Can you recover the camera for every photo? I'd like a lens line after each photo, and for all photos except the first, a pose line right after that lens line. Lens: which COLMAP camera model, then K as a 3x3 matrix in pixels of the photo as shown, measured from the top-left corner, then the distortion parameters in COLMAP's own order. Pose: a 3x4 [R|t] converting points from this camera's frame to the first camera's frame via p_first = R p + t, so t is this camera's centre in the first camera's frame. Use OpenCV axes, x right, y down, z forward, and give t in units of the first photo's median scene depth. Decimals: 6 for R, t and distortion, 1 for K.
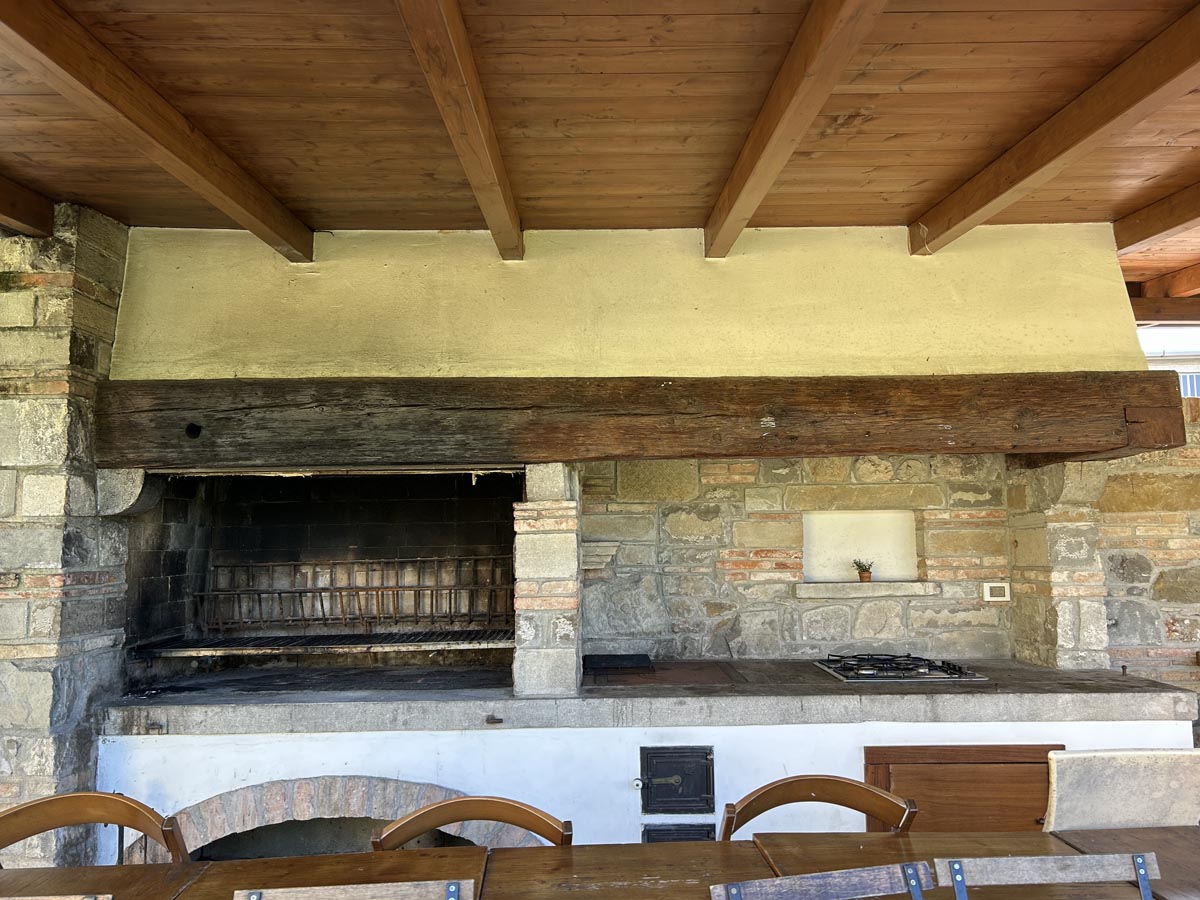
lens RADIAL K [[901.6, 0, 600.0], [0, 901.6, 450.0], [0, 0, 1]] dist [0.071508, -0.084939]
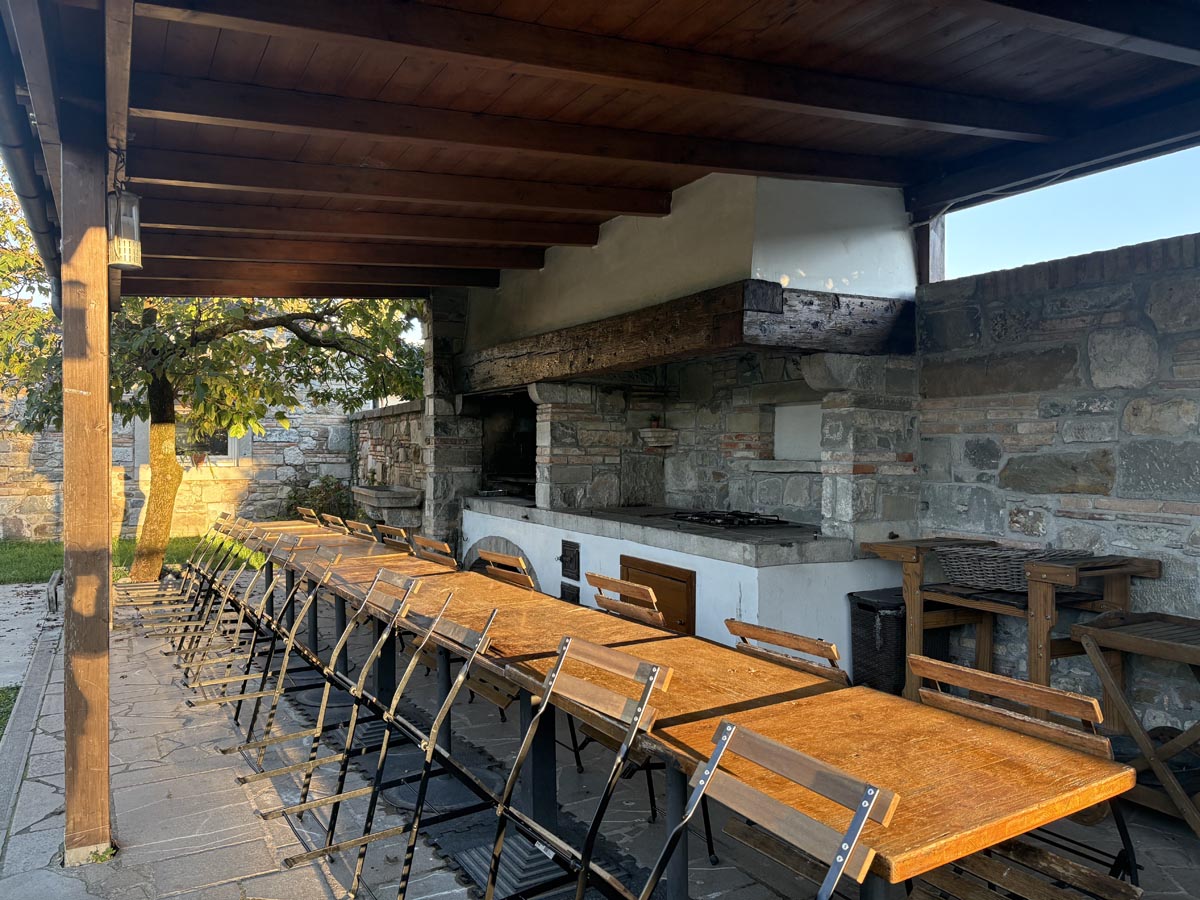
lens RADIAL K [[882.2, 0, 600.0], [0, 882.2, 450.0], [0, 0, 1]] dist [0.028014, -0.001810]
pose [[0.457582, 0.018955, -0.888966, 1.345745], [0.071771, 0.995723, 0.058174, 0.046863], [0.886266, -0.090421, 0.454264, 0.247696]]
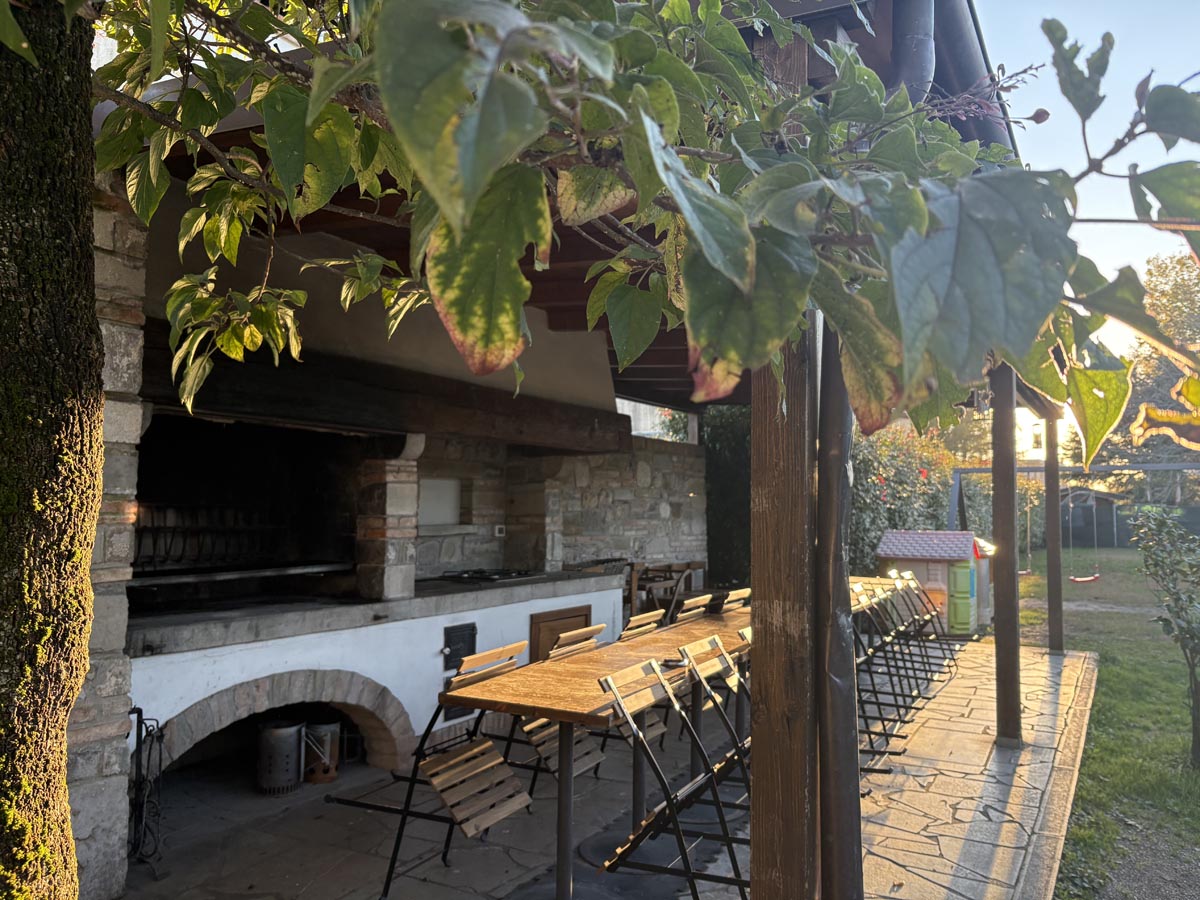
lens RADIAL K [[882.2, 0, 600.0], [0, 882.2, 450.0], [0, 0, 1]] dist [0.028014, -0.001810]
pose [[0.532903, 0.076132, 0.842744, -0.884457], [-0.097839, 0.994808, -0.028002, 0.042848], [-0.840501, -0.067530, 0.537585, 0.018790]]
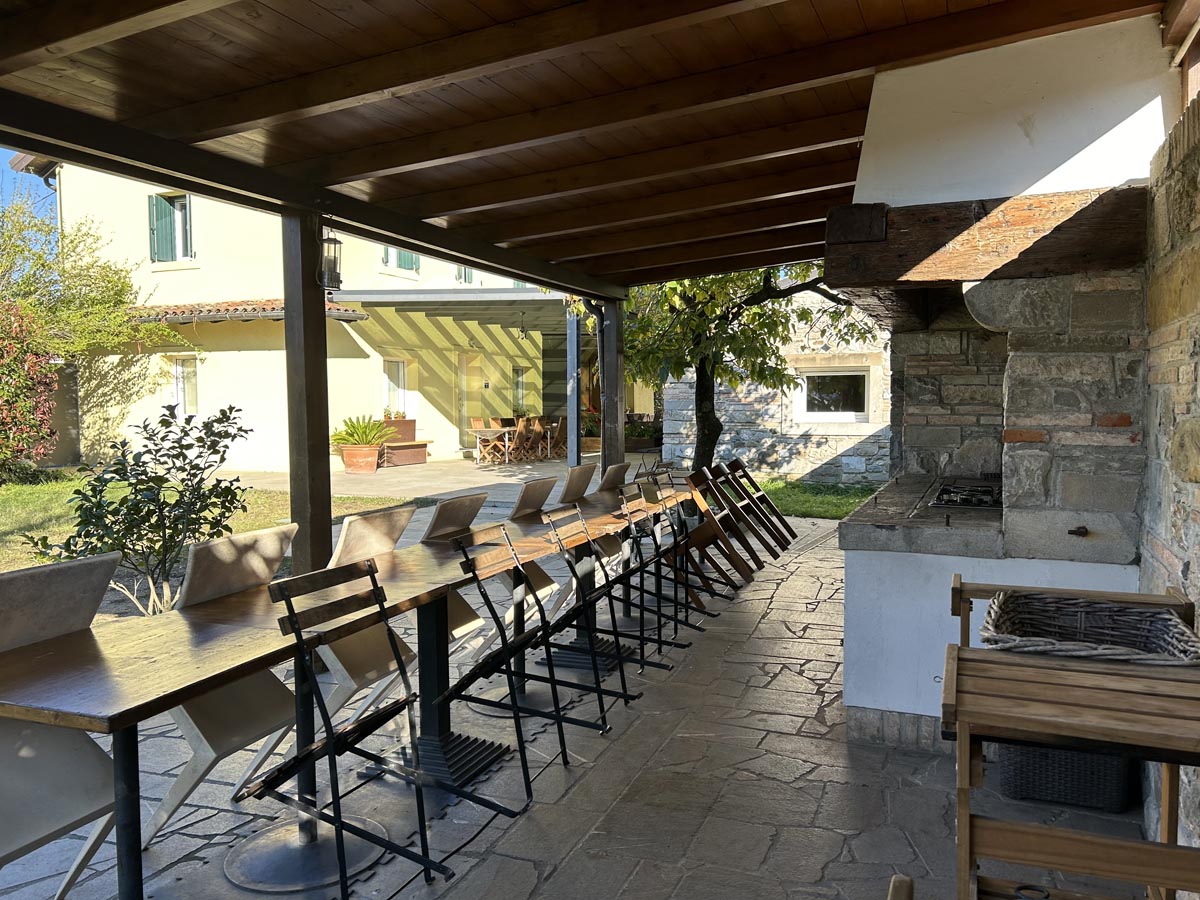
lens RADIAL K [[901.6, 0, 600.0], [0, 901.6, 450.0], [0, 0, 1]] dist [0.071508, -0.084939]
pose [[-0.393497, 0.063798, -0.917110, 1.426474], [0.094587, 0.995105, 0.028640, 0.109014], [0.914447, -0.075477, -0.397605, 0.993568]]
